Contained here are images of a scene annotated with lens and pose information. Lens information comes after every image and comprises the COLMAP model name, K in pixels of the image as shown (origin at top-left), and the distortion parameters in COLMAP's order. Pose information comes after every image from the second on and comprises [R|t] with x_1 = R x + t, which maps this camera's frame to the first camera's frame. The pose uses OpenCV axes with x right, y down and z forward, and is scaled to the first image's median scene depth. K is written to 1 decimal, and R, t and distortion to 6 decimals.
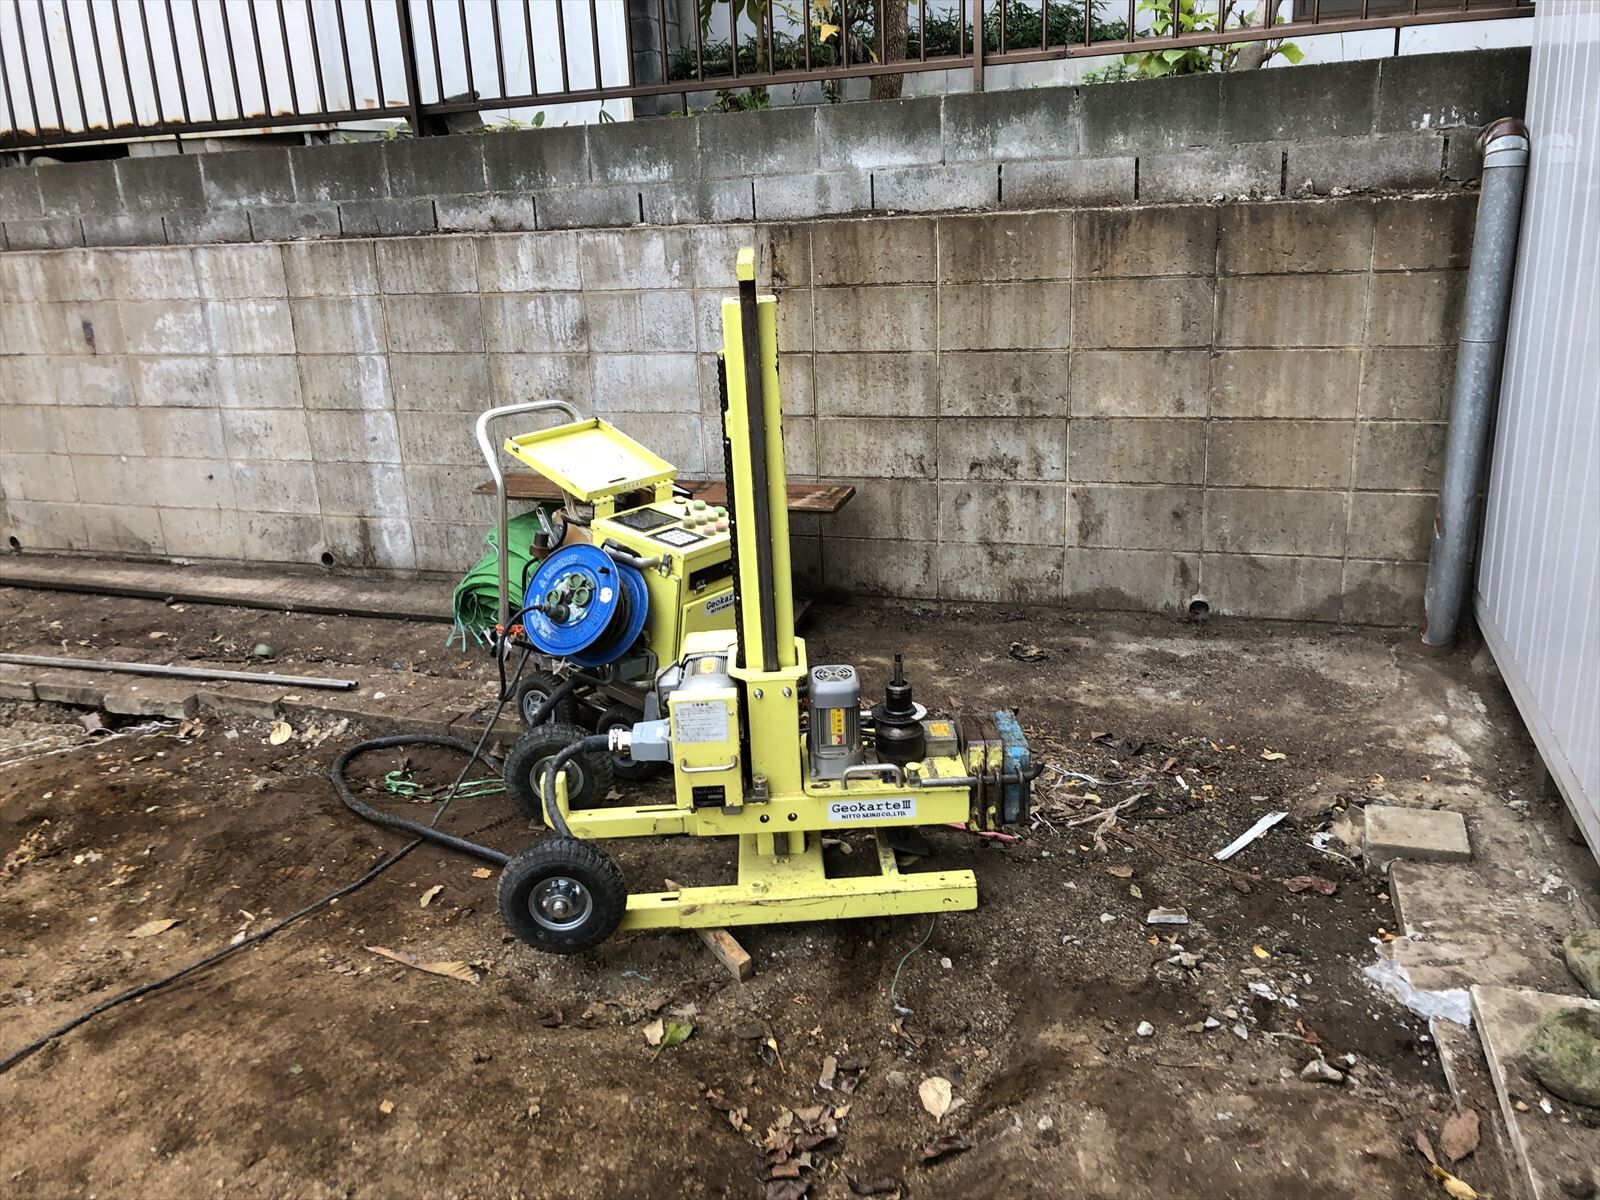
lens RADIAL K [[1320.5, 0, 814.5], [0, 1320.5, 642.4], [0, 0, 1]] dist [0.014500, 0.021327]
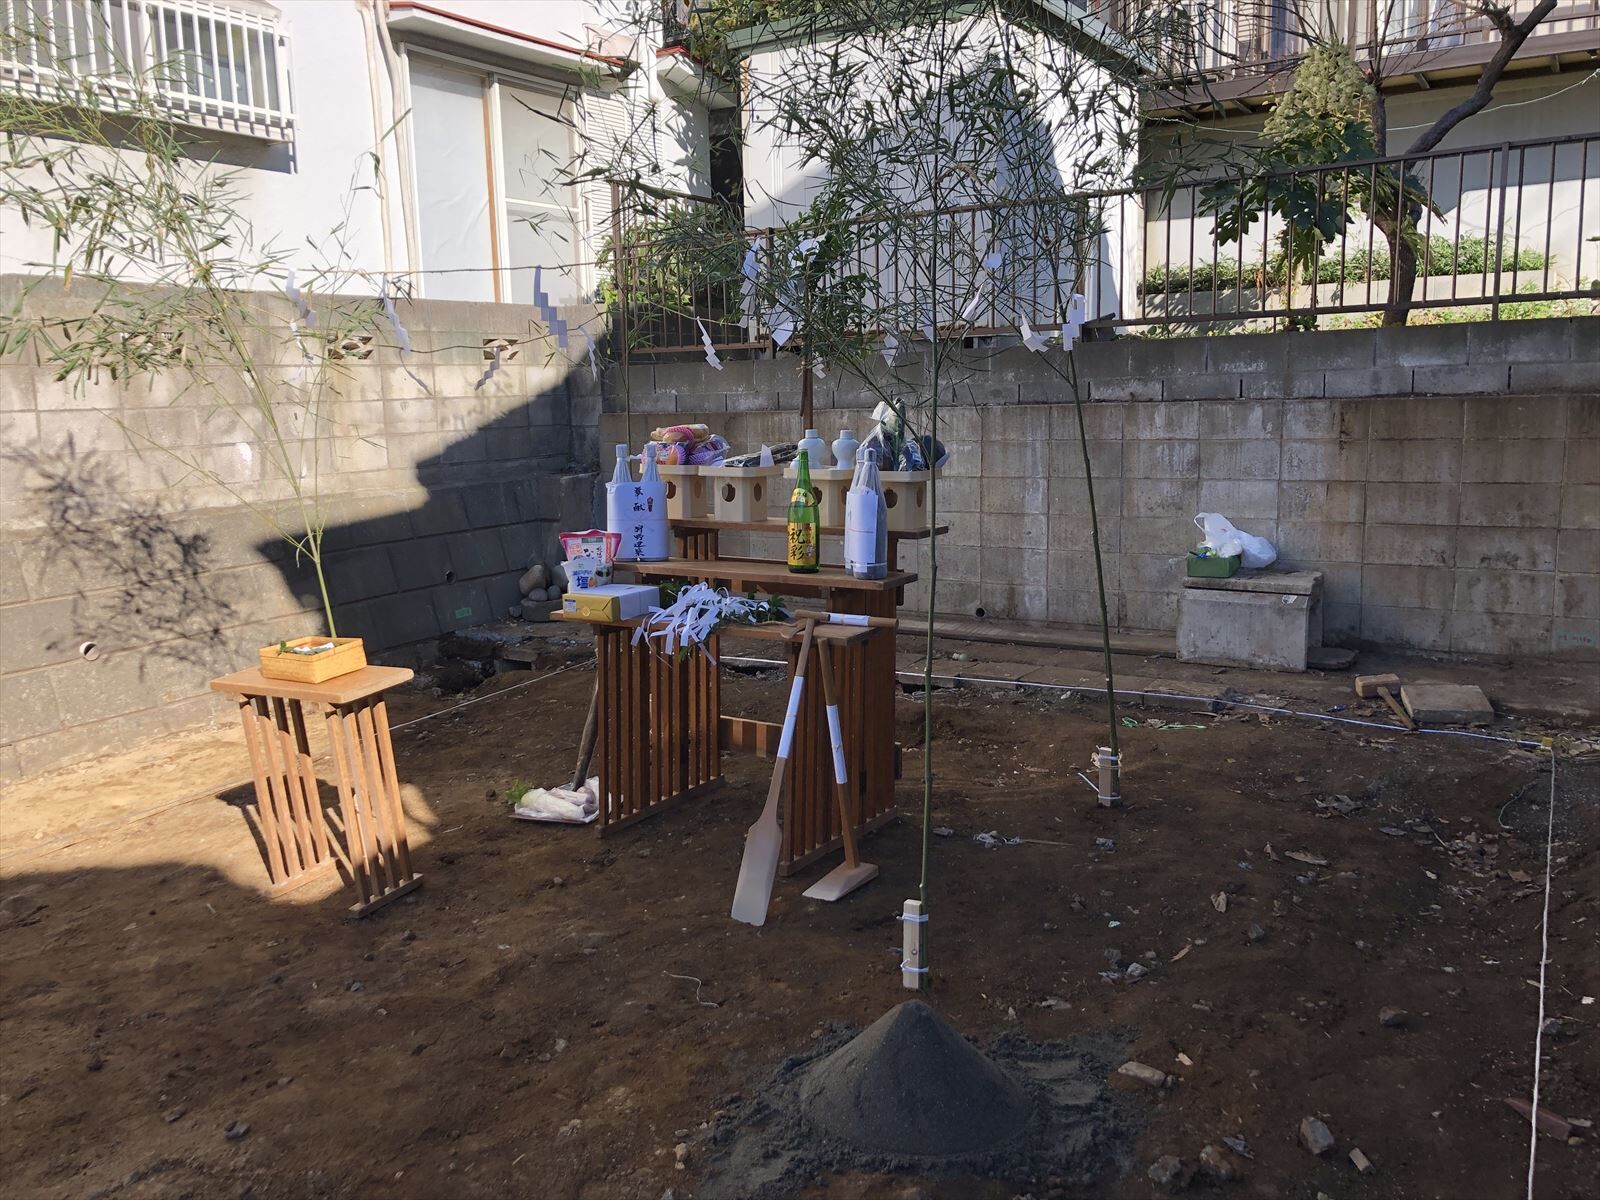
lens RADIAL K [[1320.5, 0, 802.8], [0, 1320.5, 602.7], [0, 0, 1]] dist [0.014500, 0.021327]
pose [[0.977528, 0.053387, -0.203935, -0.307346], [-0.085028, 0.985070, -0.149693, 0.193947], [0.192899, 0.163670, 0.967472, -0.556899]]
